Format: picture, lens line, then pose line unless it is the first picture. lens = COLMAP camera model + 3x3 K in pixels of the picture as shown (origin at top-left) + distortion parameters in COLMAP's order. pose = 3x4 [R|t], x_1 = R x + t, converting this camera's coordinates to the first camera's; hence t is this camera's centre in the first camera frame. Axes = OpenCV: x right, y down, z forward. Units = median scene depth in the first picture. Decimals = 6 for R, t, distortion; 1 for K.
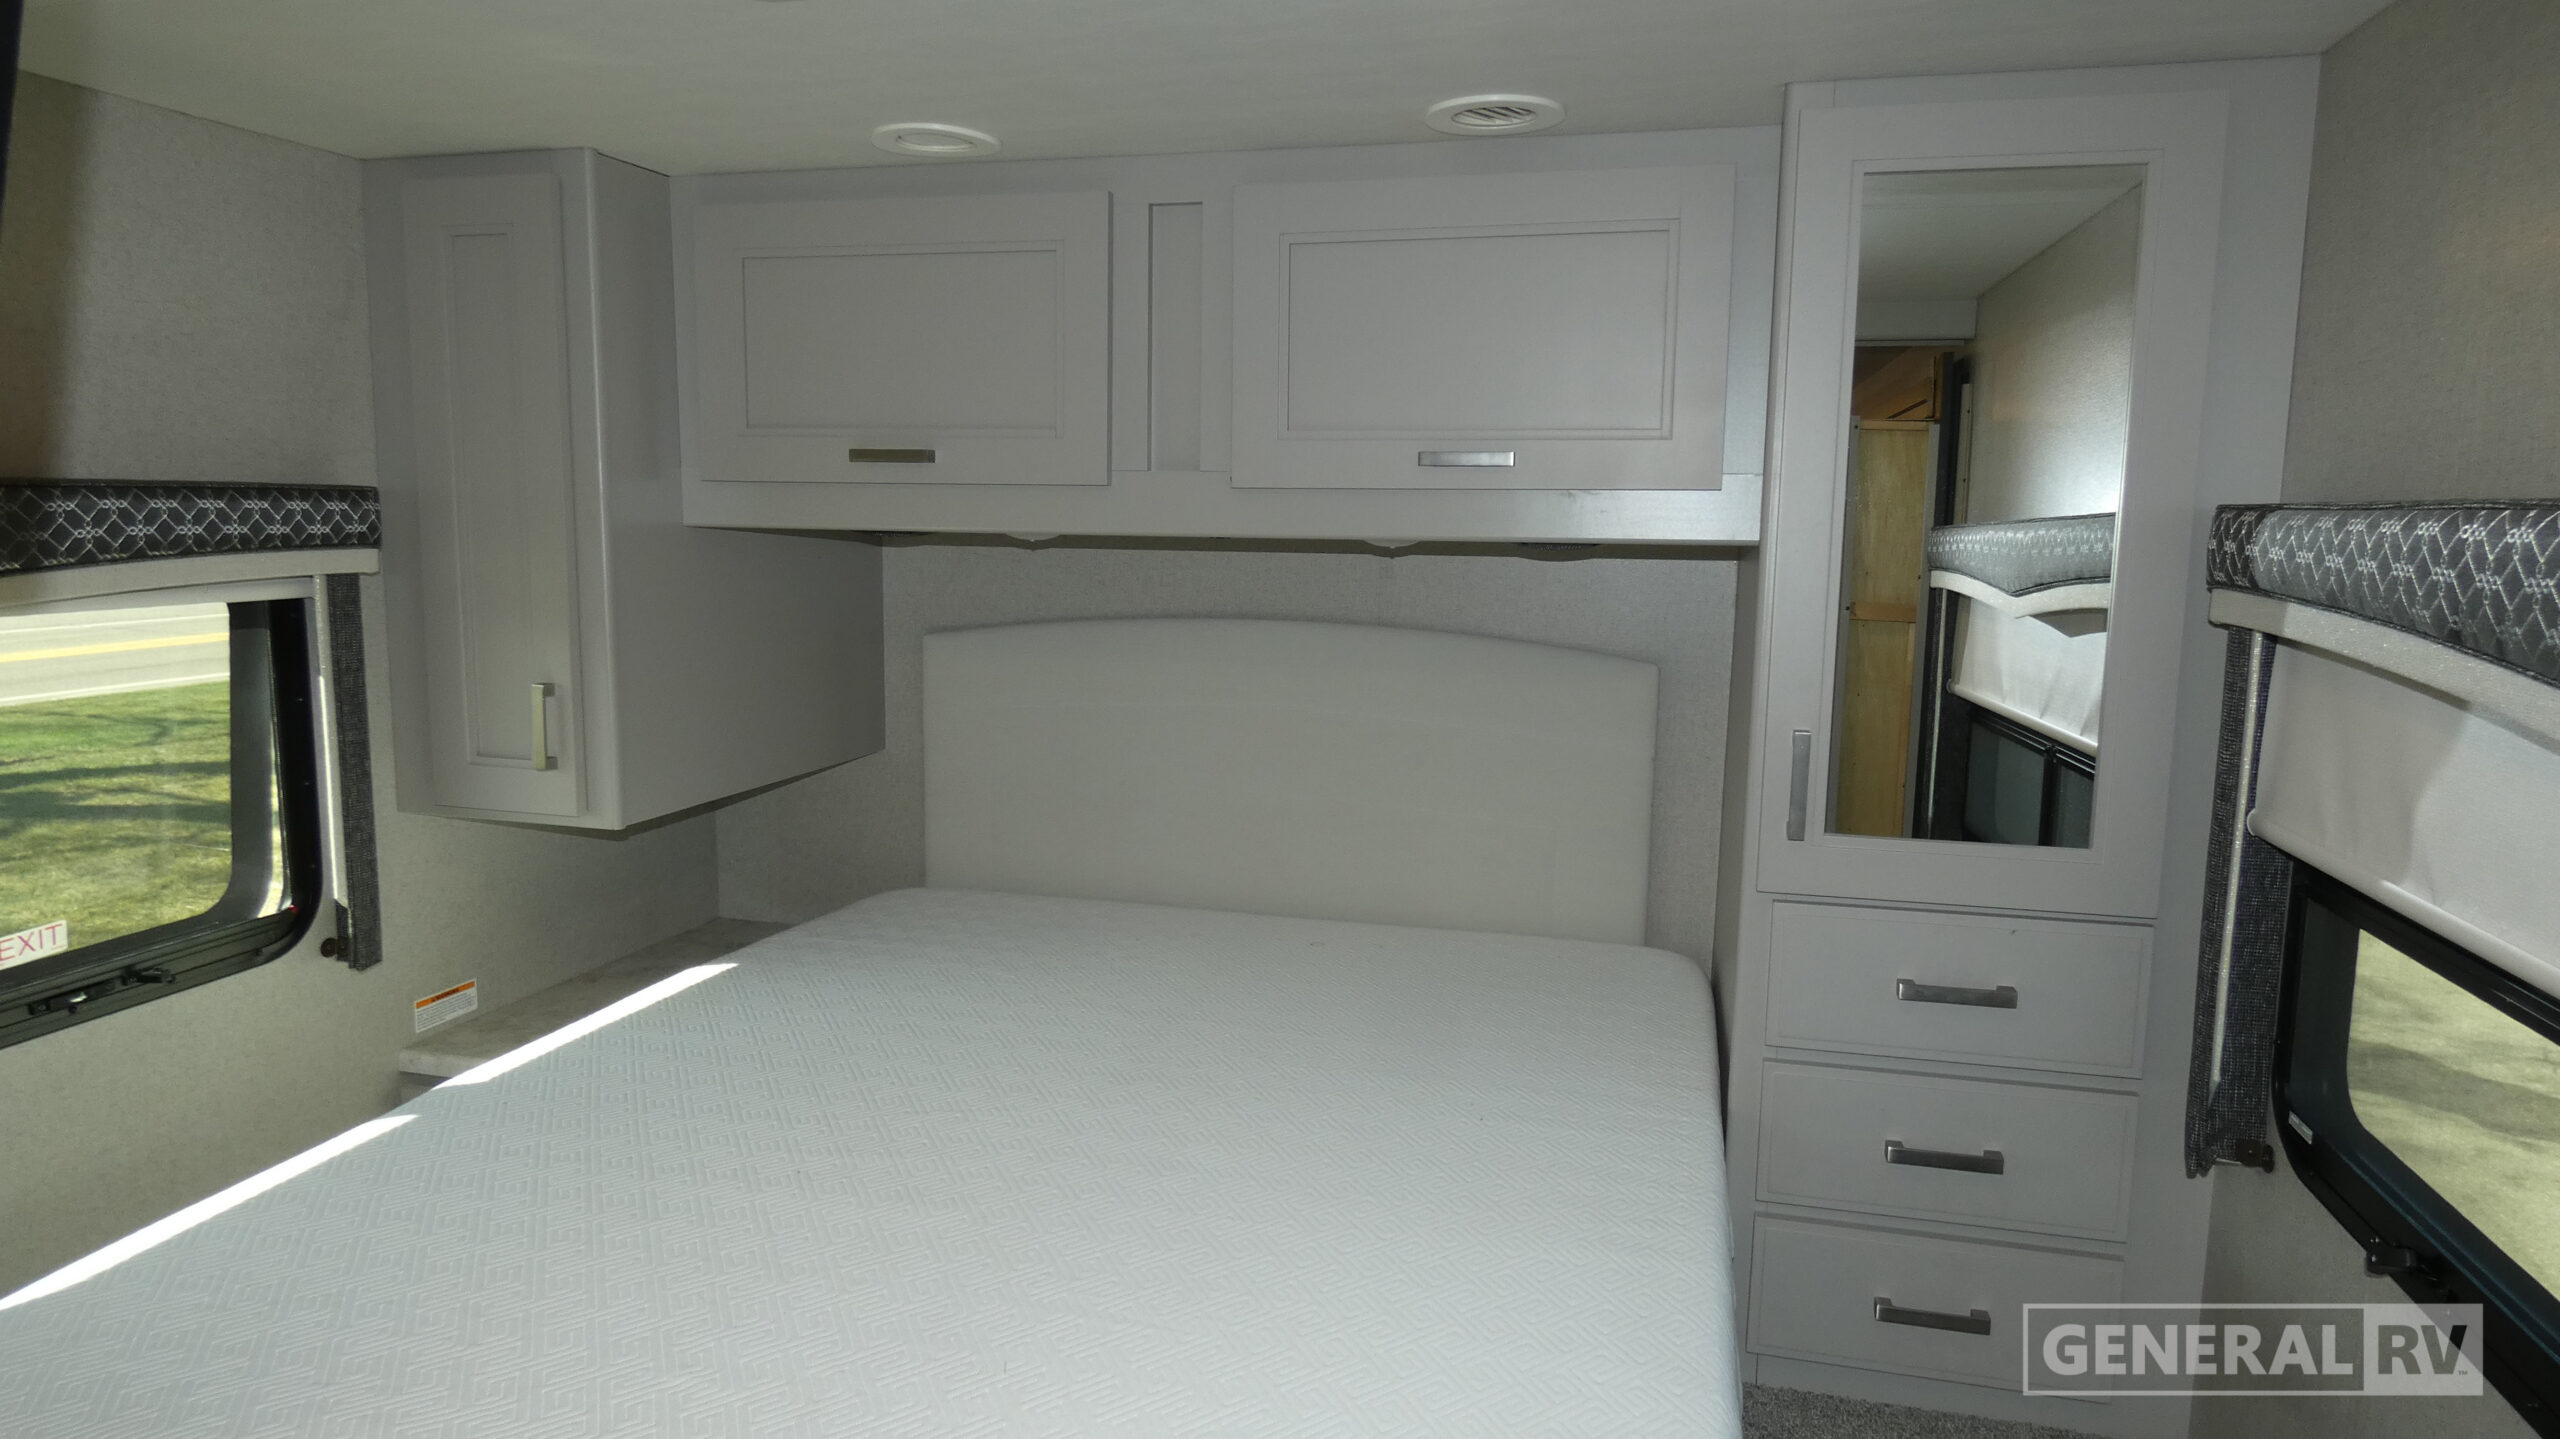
lens RADIAL K [[1528.4, 0, 1278.9], [0, 1528.4, 704.2], [0, 0, 1]] dist [-0.007097, 0.002329]
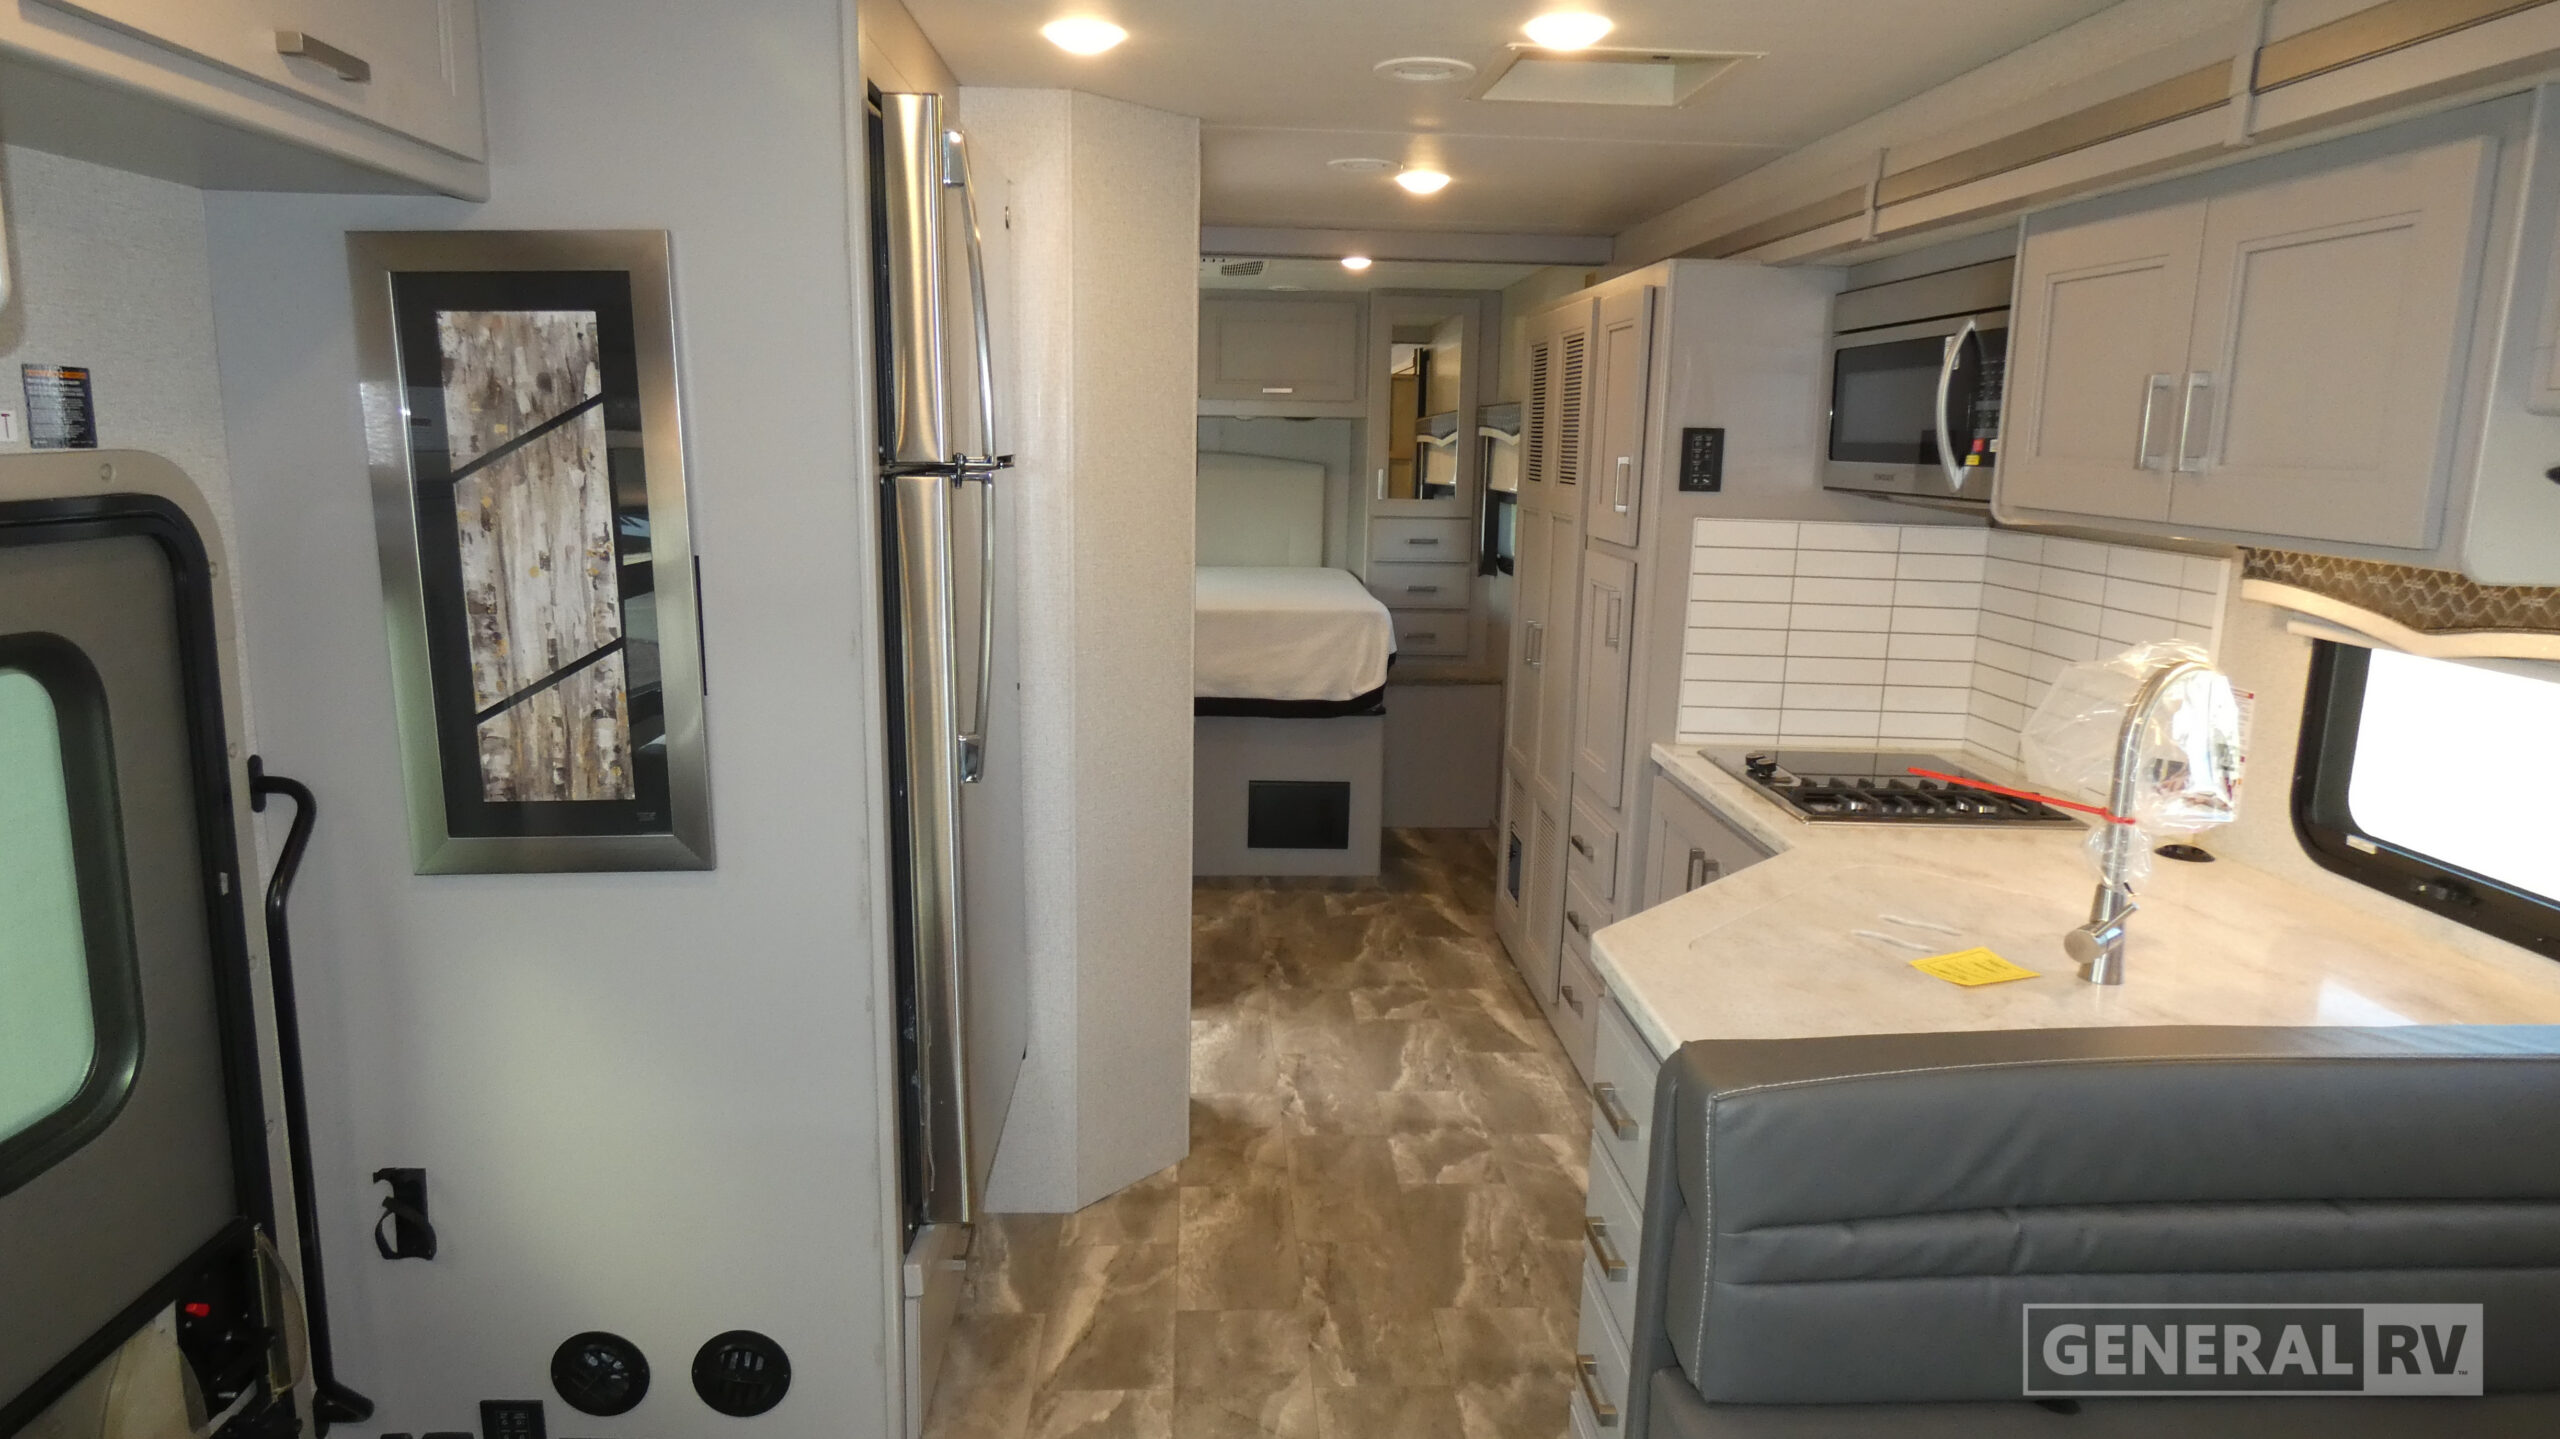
lens RADIAL K [[1528.4, 0, 1265.2], [0, 1528.4, 707.4], [0, 0, 1]] dist [-0.007097, 0.002329]
pose [[0.957368, -0.047839, 0.284882, -0.743446], [0.033633, 0.997944, 0.054553, 0.285009], [-0.286906, -0.042646, 0.957009, -1.833731]]
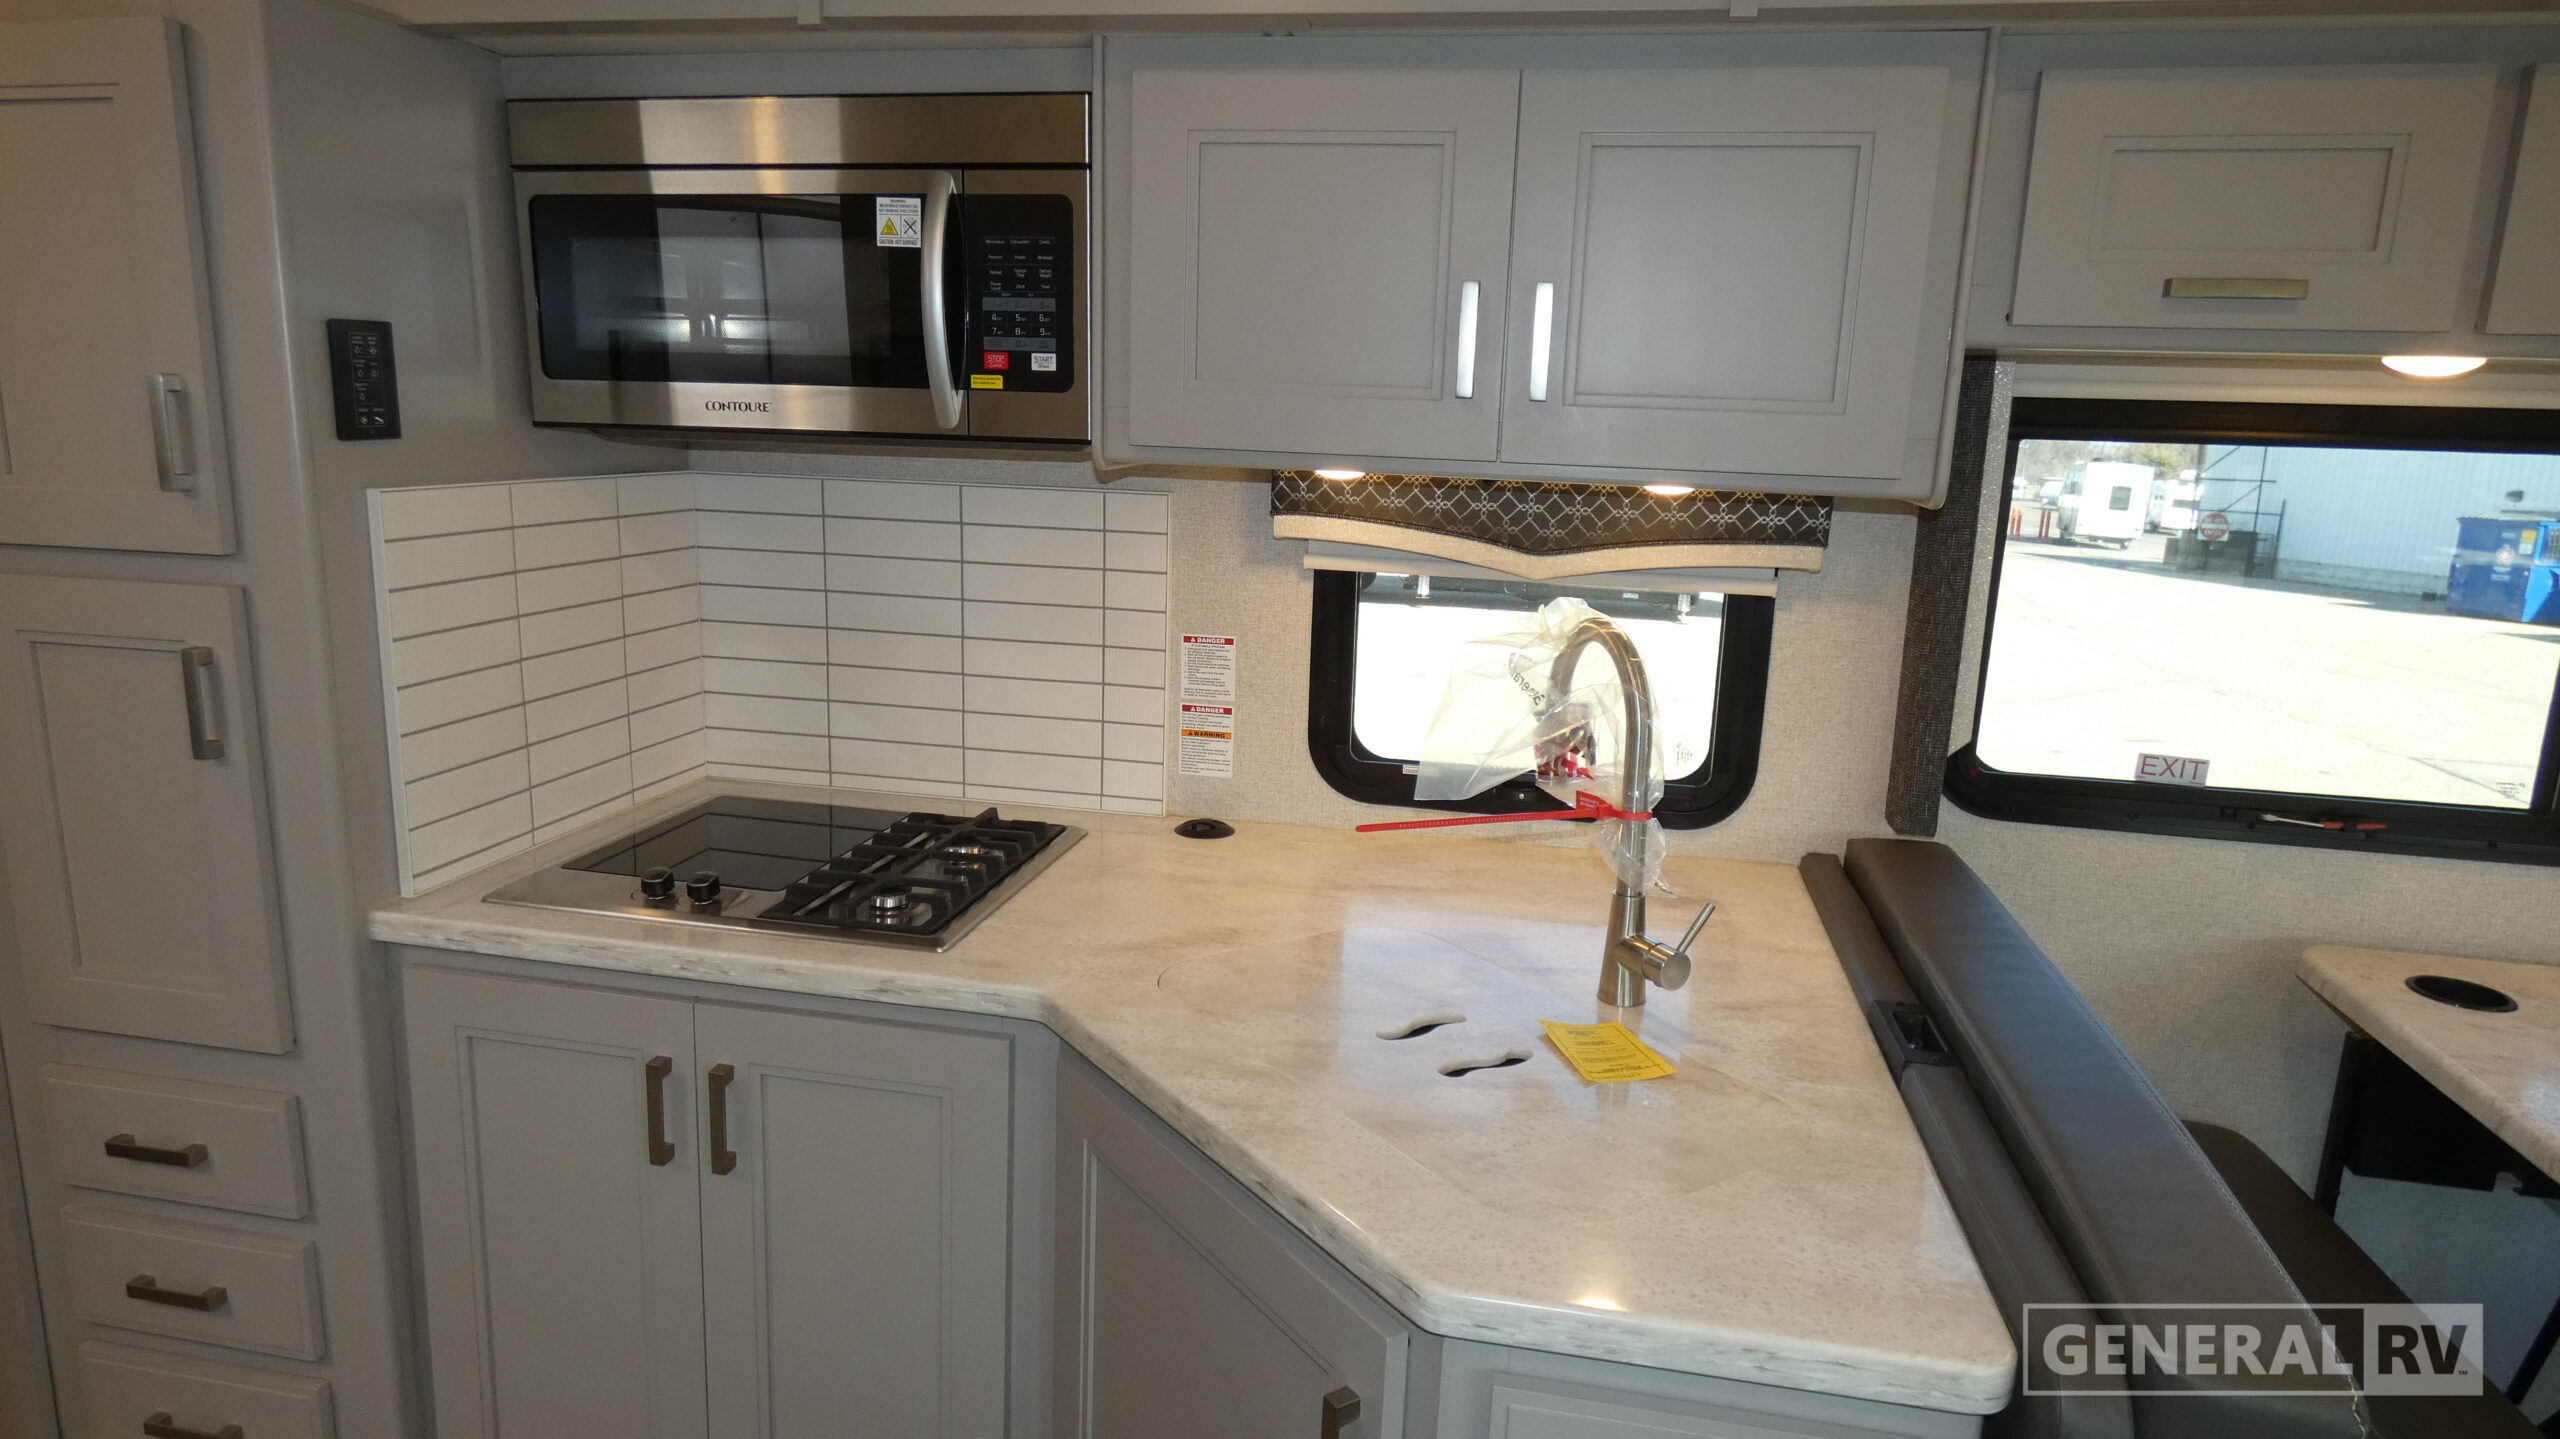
lens RADIAL K [[1528.4, 0, 1238.0], [0, 1528.4, 705.8], [0, 0, 1]] dist [-0.007097, 0.002329]
pose [[-0.043549, -0.218898, 0.974775, -0.735522], [0.106267, 0.969151, 0.222382, 0.182721], [-0.993384, 0.113271, -0.018944, -0.997073]]
